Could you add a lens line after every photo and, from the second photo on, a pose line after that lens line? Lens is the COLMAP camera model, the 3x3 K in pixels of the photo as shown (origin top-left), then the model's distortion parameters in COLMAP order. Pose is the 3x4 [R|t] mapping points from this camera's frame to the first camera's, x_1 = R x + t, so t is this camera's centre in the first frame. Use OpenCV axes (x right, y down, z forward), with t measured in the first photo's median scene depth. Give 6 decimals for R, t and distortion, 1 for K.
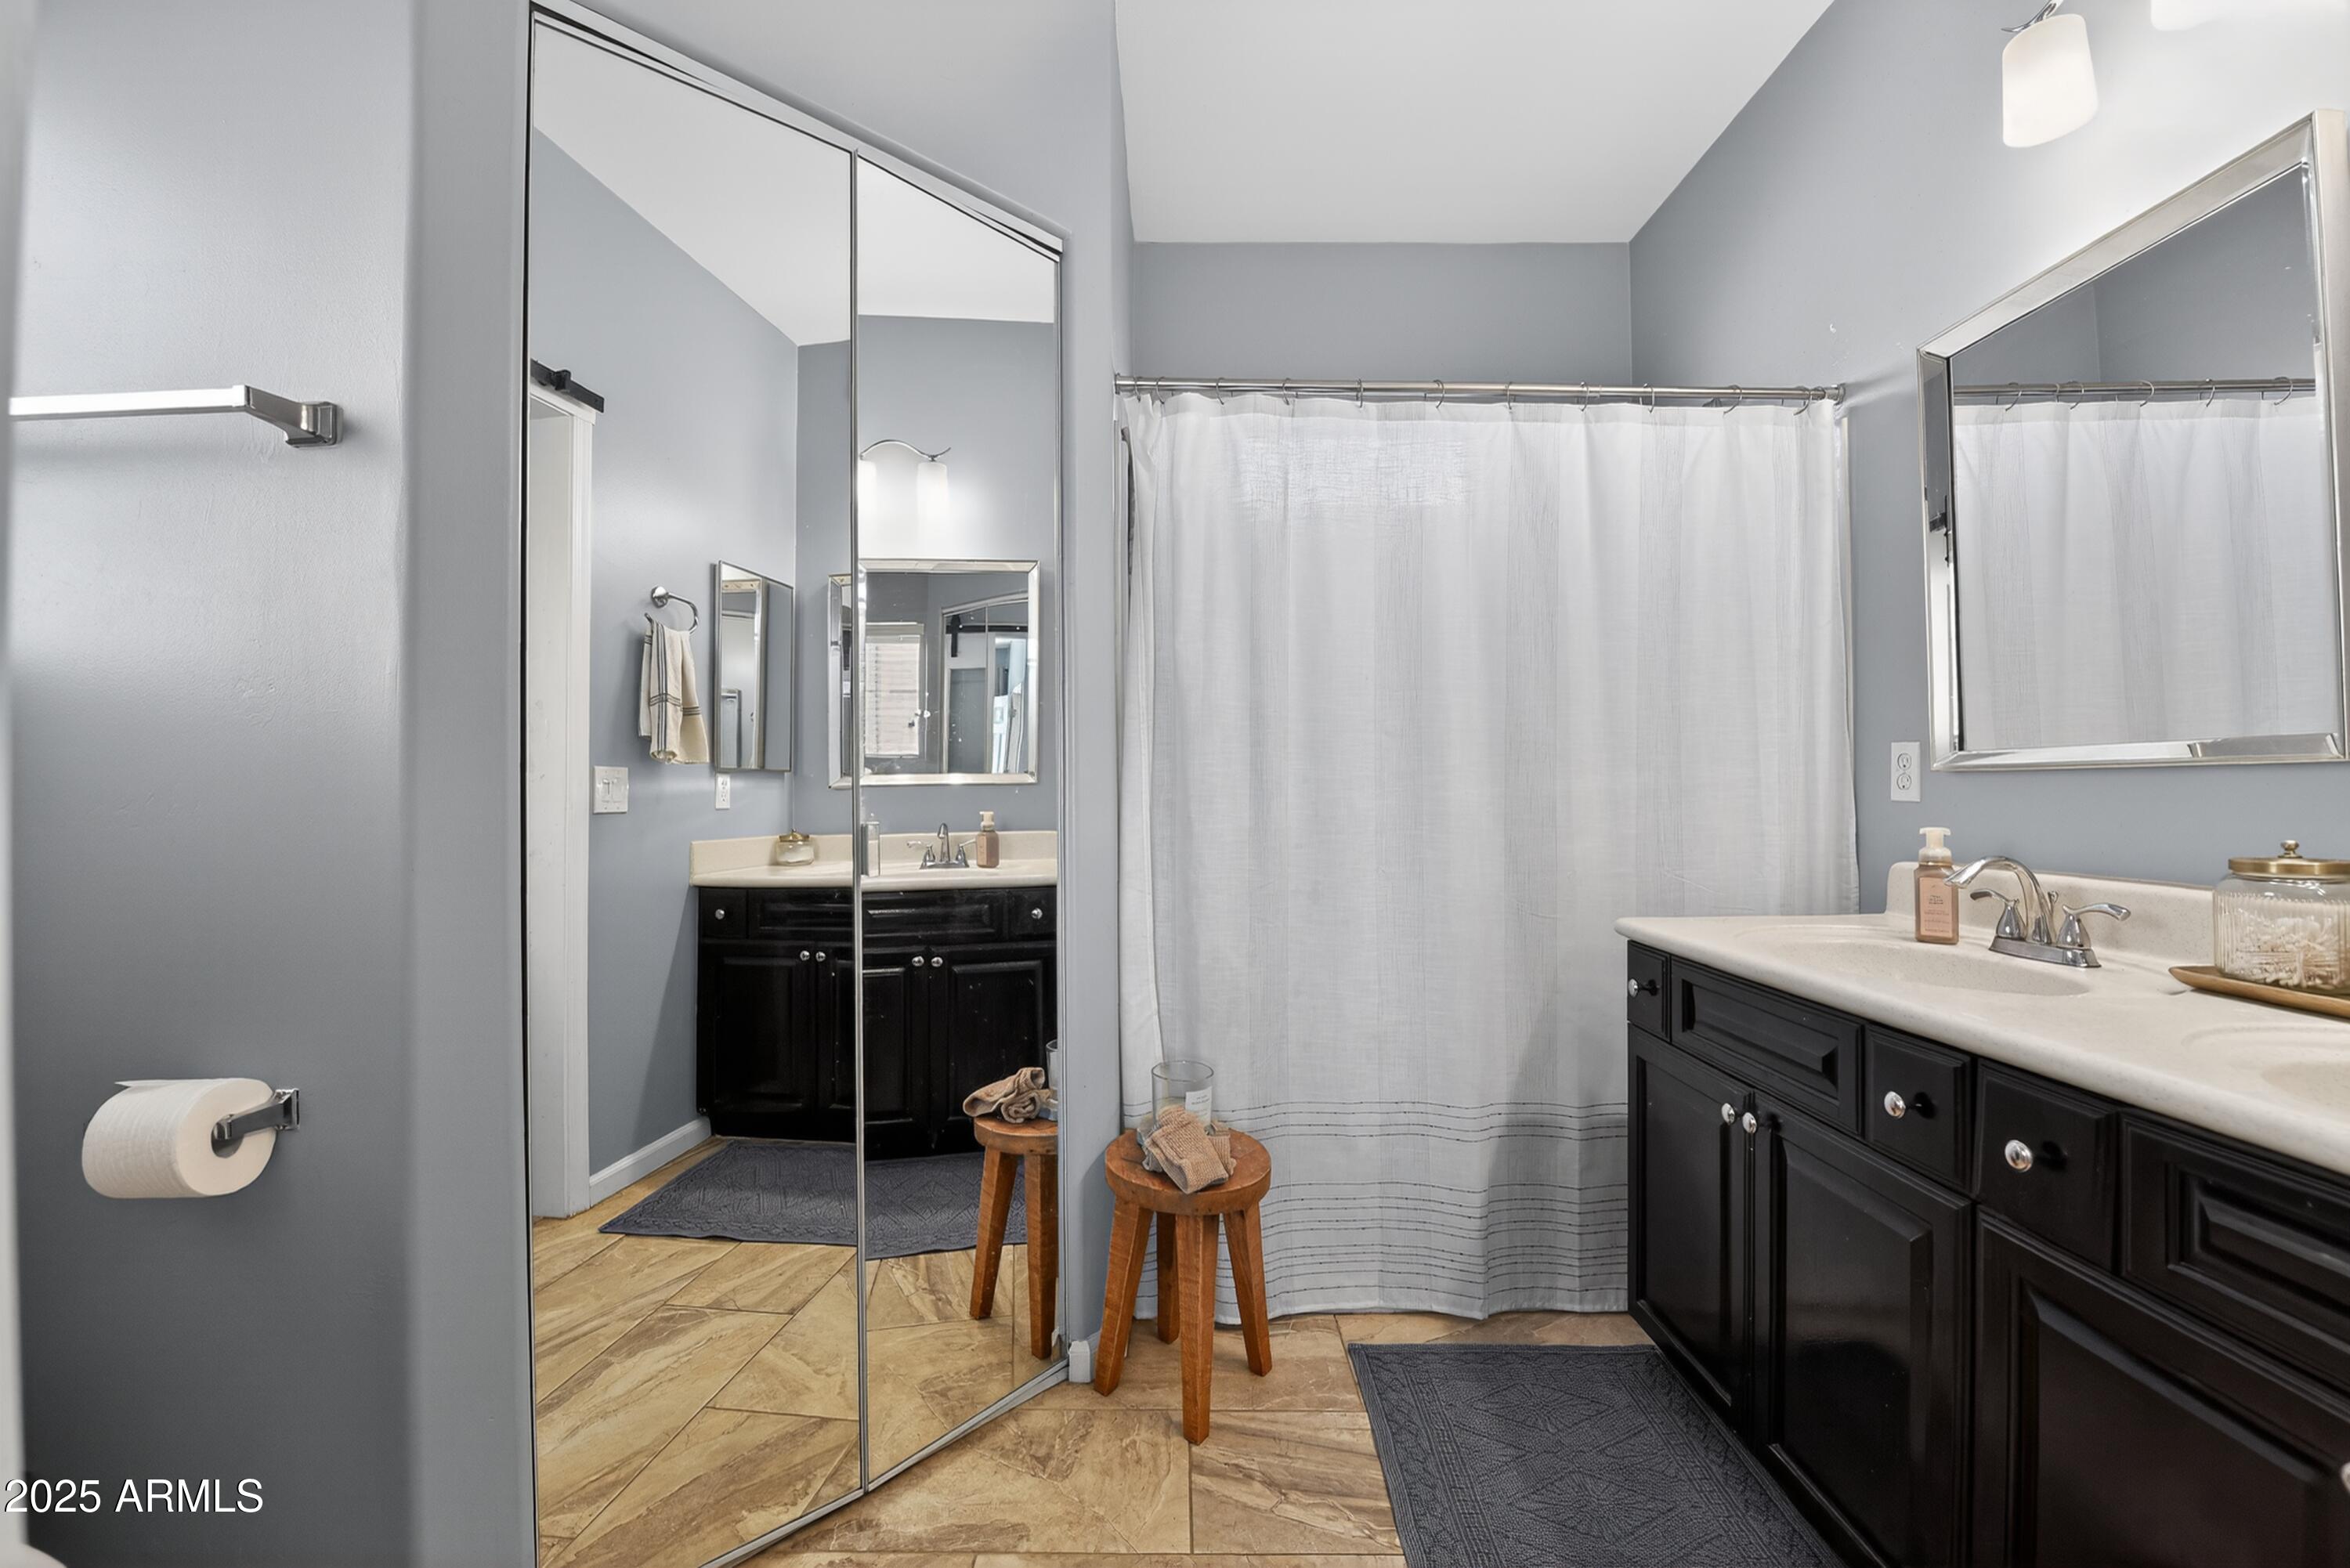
lens RADIAL K [[965.7, 0, 1175.0], [0, 965.7, 784.0], [0, 0, 1]] dist [-0.000657, -0.005823]
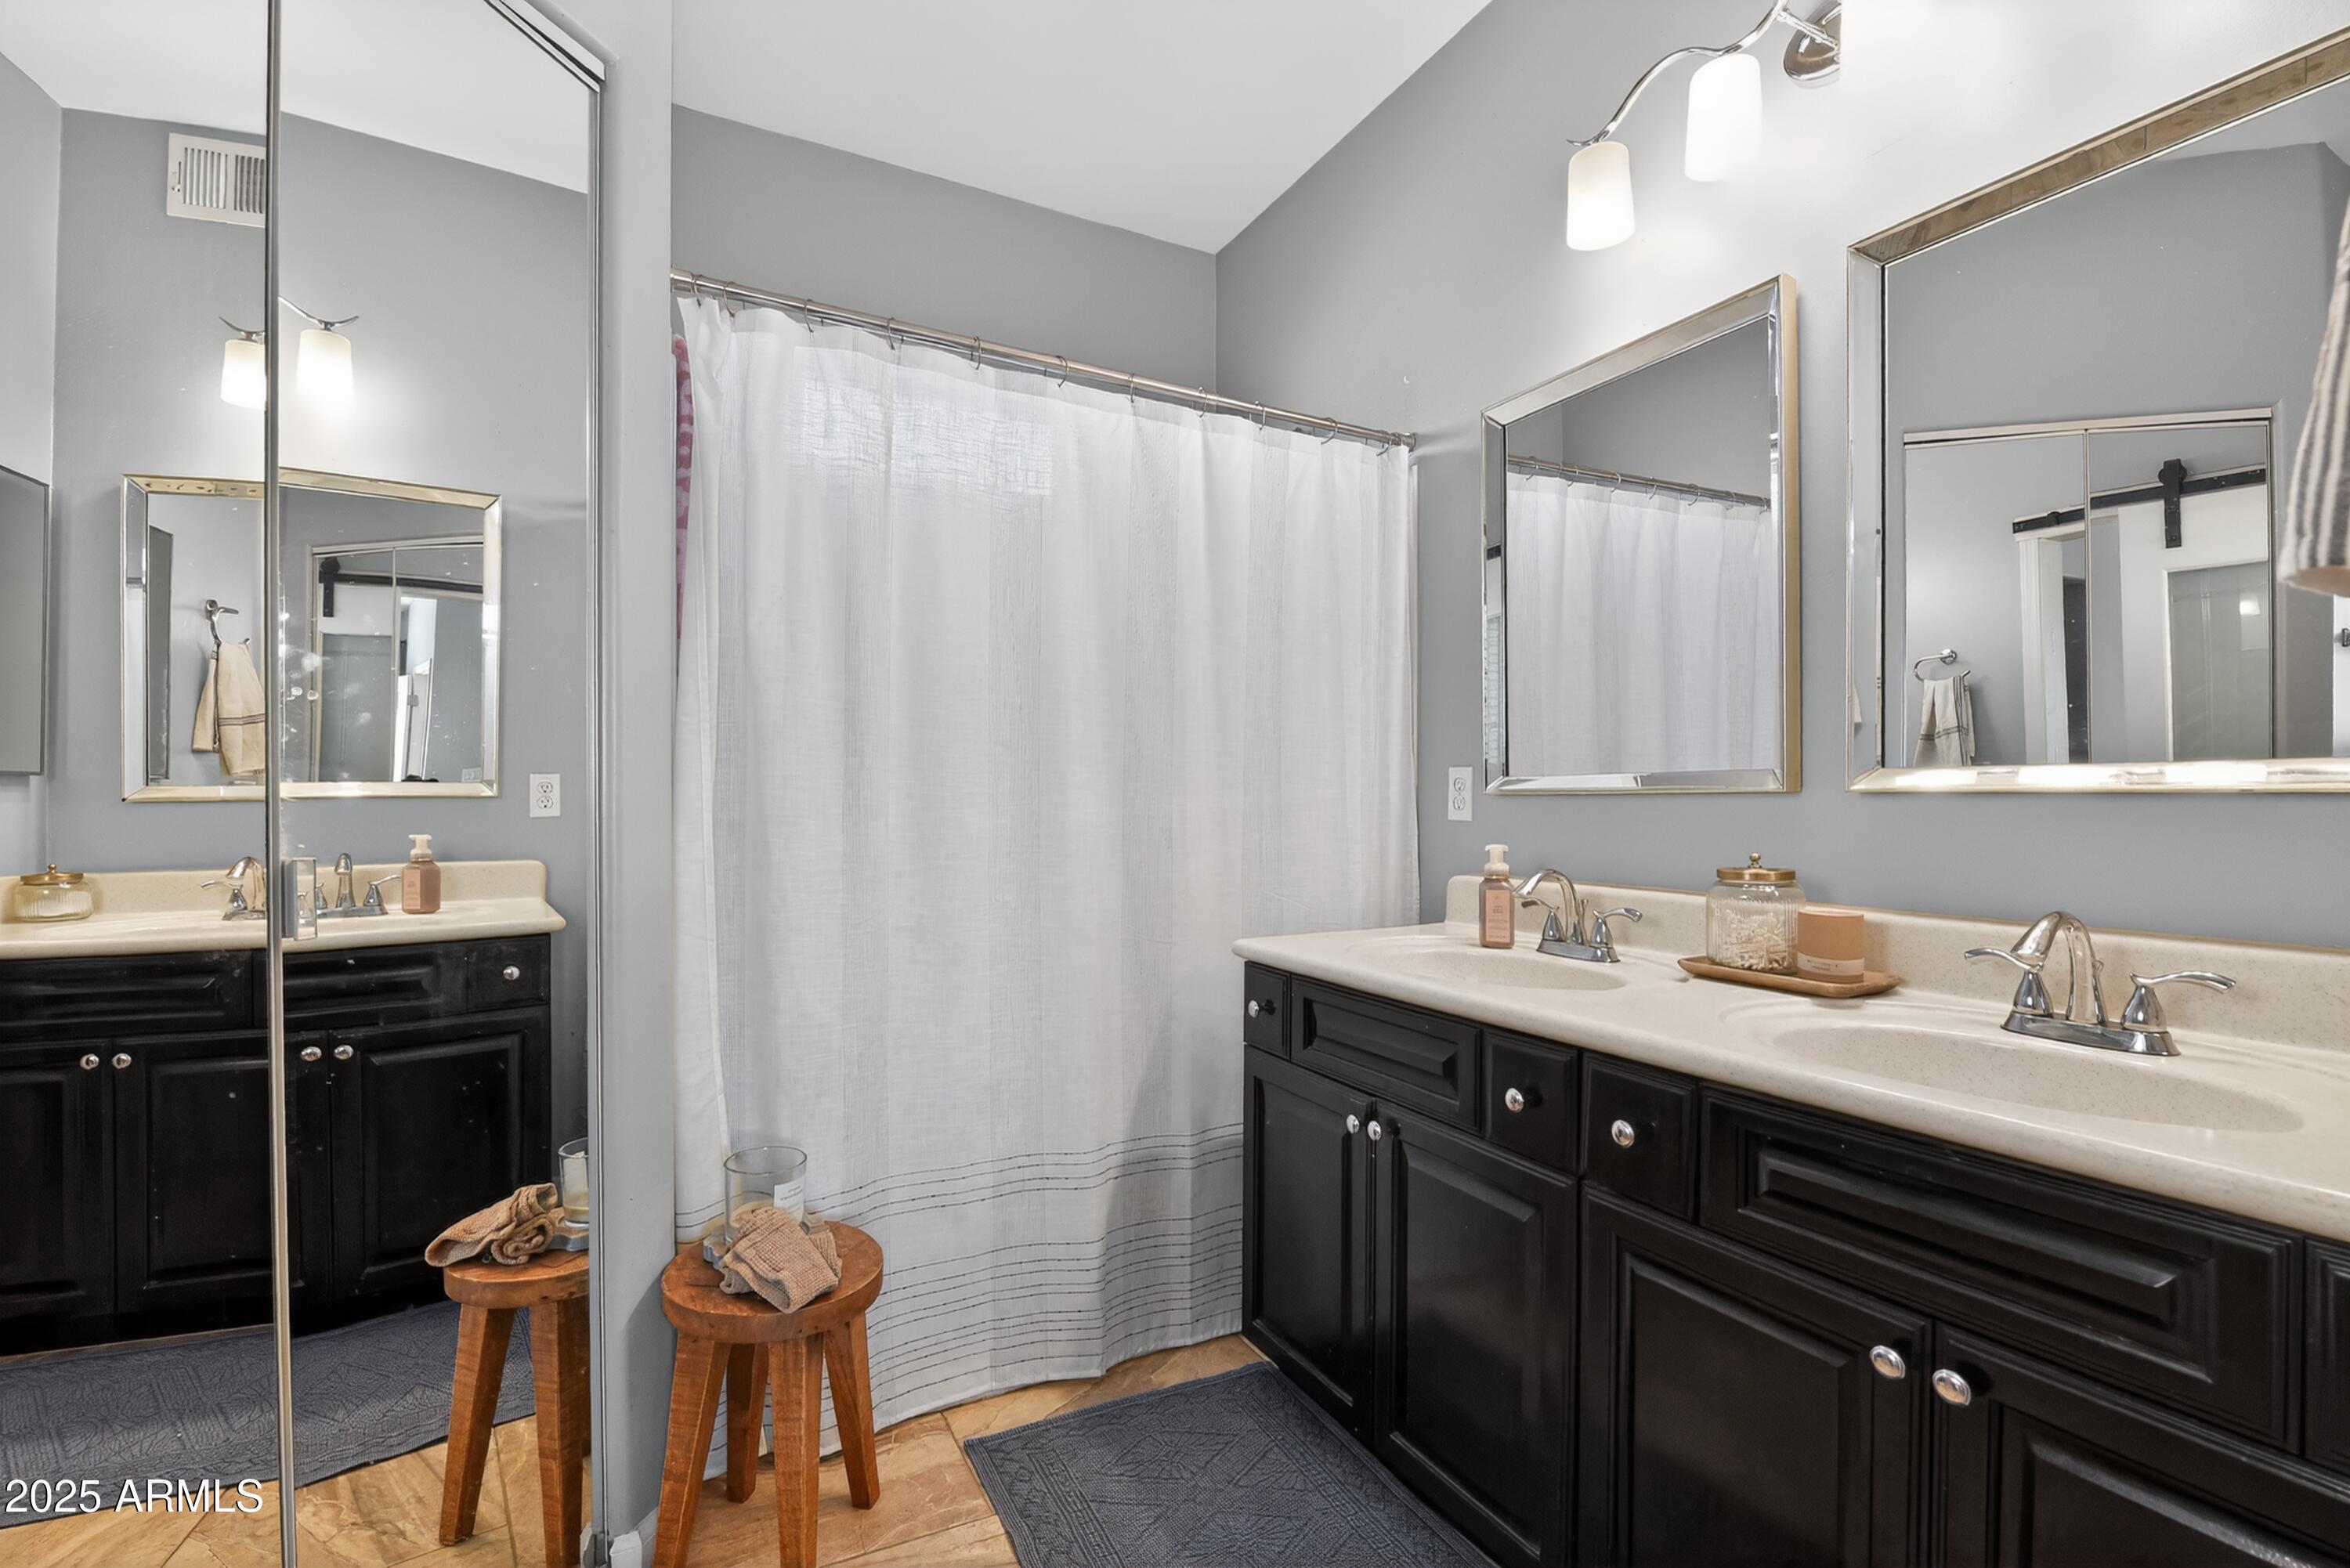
lens RADIAL K [[1058.4, 0, 1174.6], [0, 1058.4, 811.9], [0, 0, 1]] dist [0.001842, -0.007674]
pose [[0.886936, 0.001463, 0.461890, -0.091872], [-0.007945, 0.999895, 0.012090, -0.004110], [-0.461824, -0.014393, 0.886855, 0.066360]]
